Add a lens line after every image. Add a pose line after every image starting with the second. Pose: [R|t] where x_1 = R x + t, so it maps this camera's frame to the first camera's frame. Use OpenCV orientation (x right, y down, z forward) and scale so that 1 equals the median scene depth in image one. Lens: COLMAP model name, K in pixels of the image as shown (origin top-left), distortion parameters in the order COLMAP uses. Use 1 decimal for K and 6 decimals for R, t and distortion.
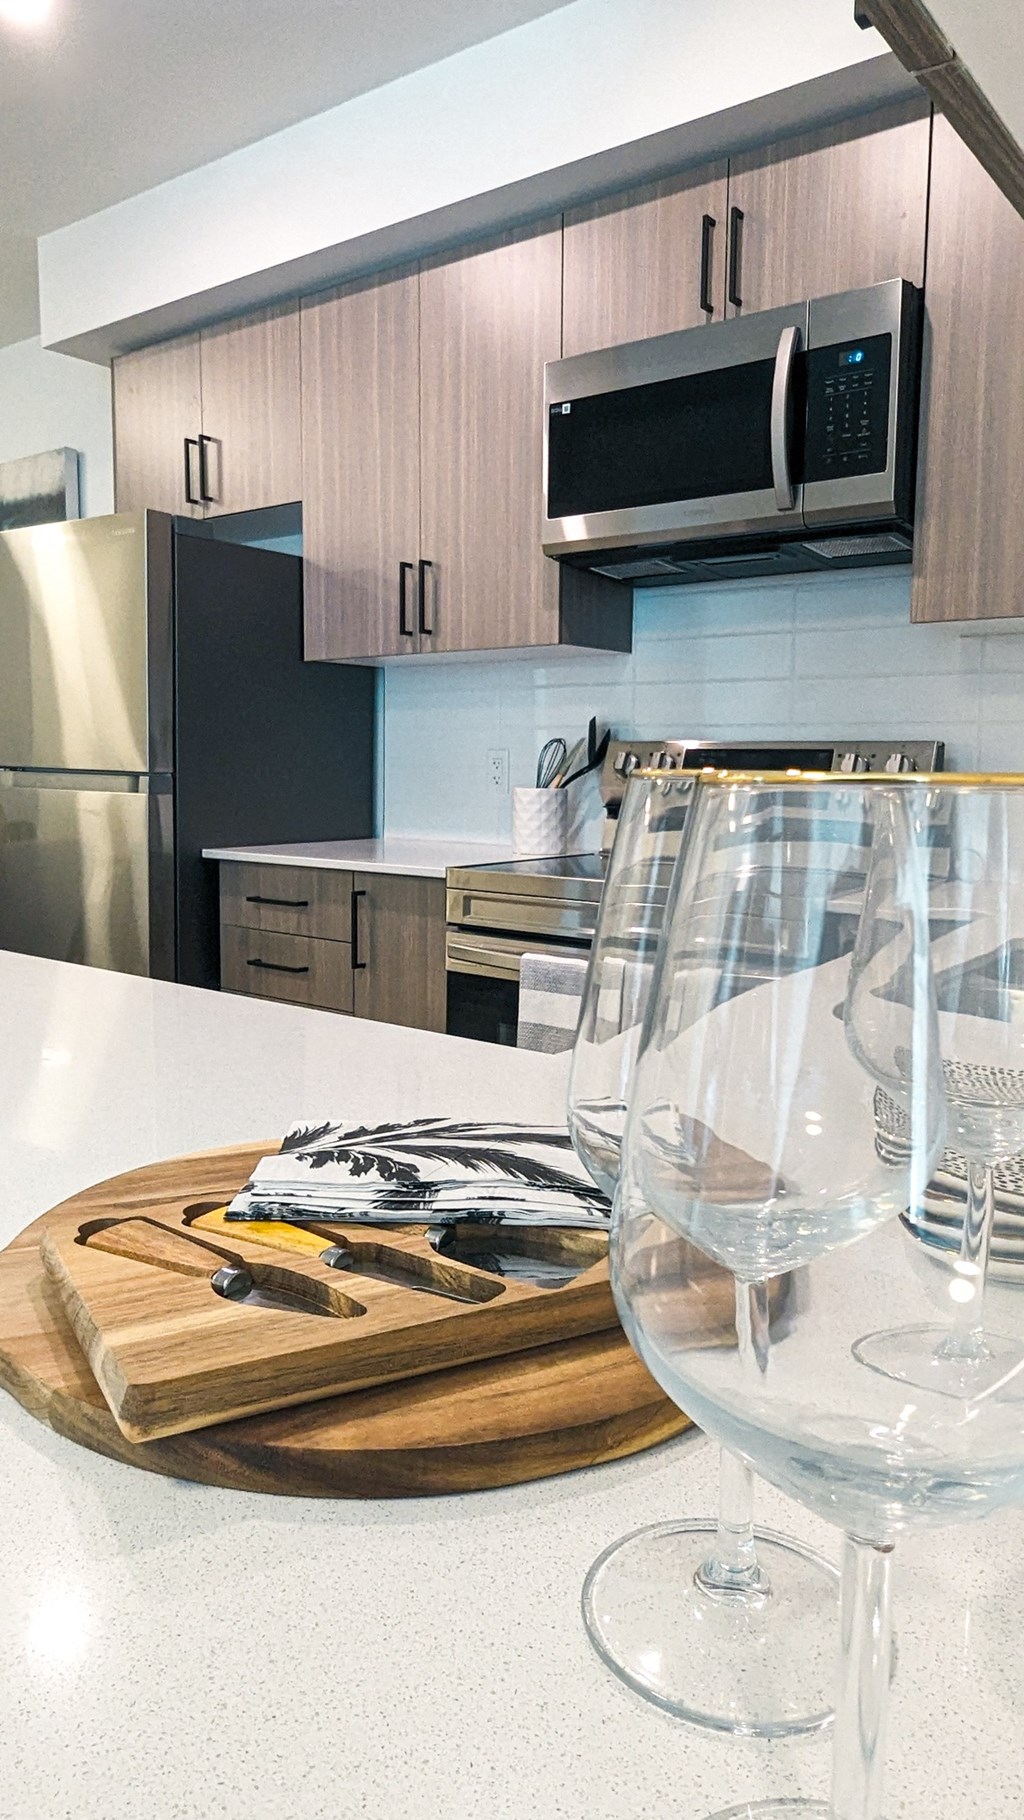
lens RADIAL K [[1231.7, 0, 486.2], [0, 1231.7, 892.8], [0, 0, 1]] dist [-0.003712, -0.000403]
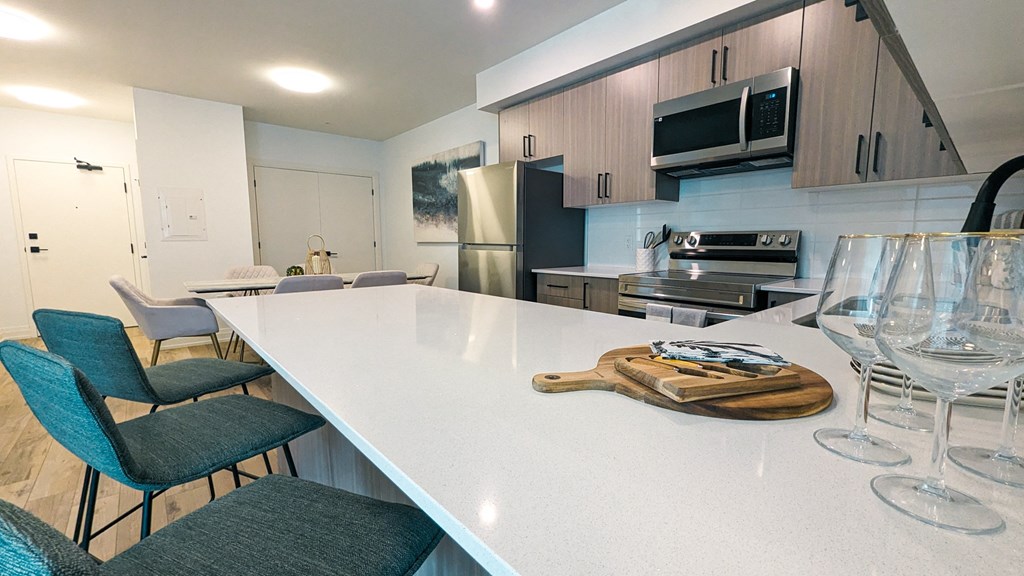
lens RADIAL K [[427.0, 0, 513.3], [0, 427.0, 289.3], [0, 0, 1]] dist [-0.001385, -0.000140]
pose [[0.981521, 0.009446, -0.191122, -0.075992], [-0.008252, 0.999941, 0.007039, 0.008582], [0.191178, -0.005331, 0.981541, -0.068845]]
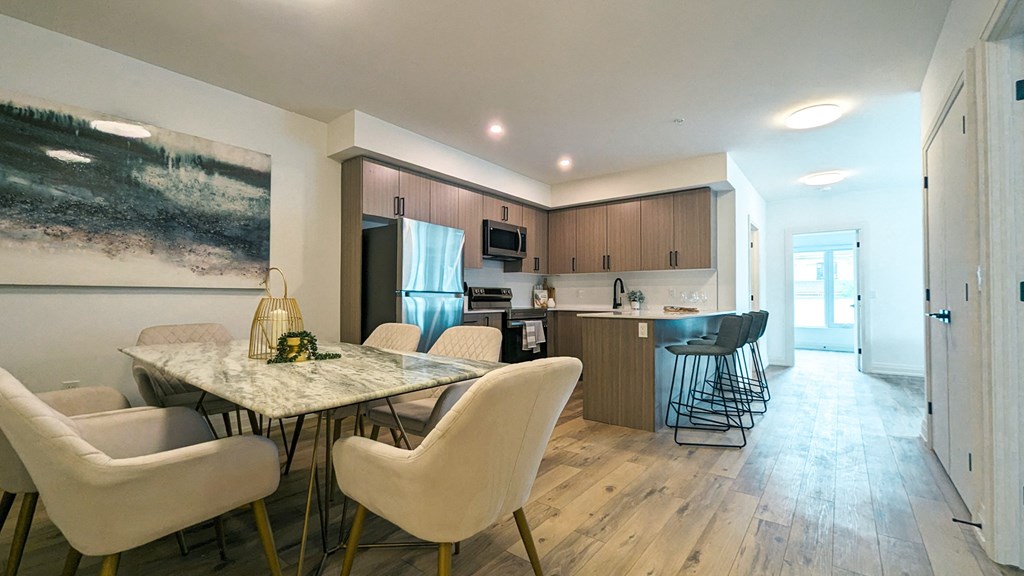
lens RADIAL K [[427.0, 0, 513.3], [0, 427.0, 289.3], [0, 0, 1]] dist [-0.001385, -0.000140]
pose [[-0.000314, 0.011327, 0.999936, -1.761560], [0.102676, 0.994651, -0.011234, -0.078123], [-0.994715, 0.102666, -0.001475, 0.867668]]
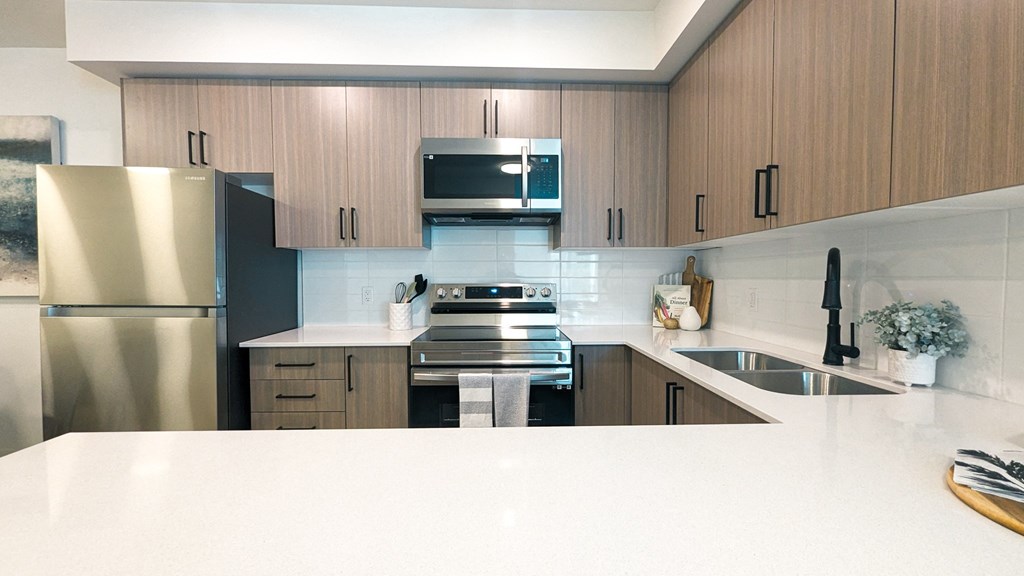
lens RADIAL K [[416.8, 0, 515.6], [0, 416.8, 290.3], [0, 0, 1]] dist [-0.000583, -0.000152]
pose [[0.765289, -0.031350, 0.642923, -0.342662], [0.077904, 0.995982, -0.044166, -0.059657], [-0.638955, 0.083886, 0.764656, 0.227767]]
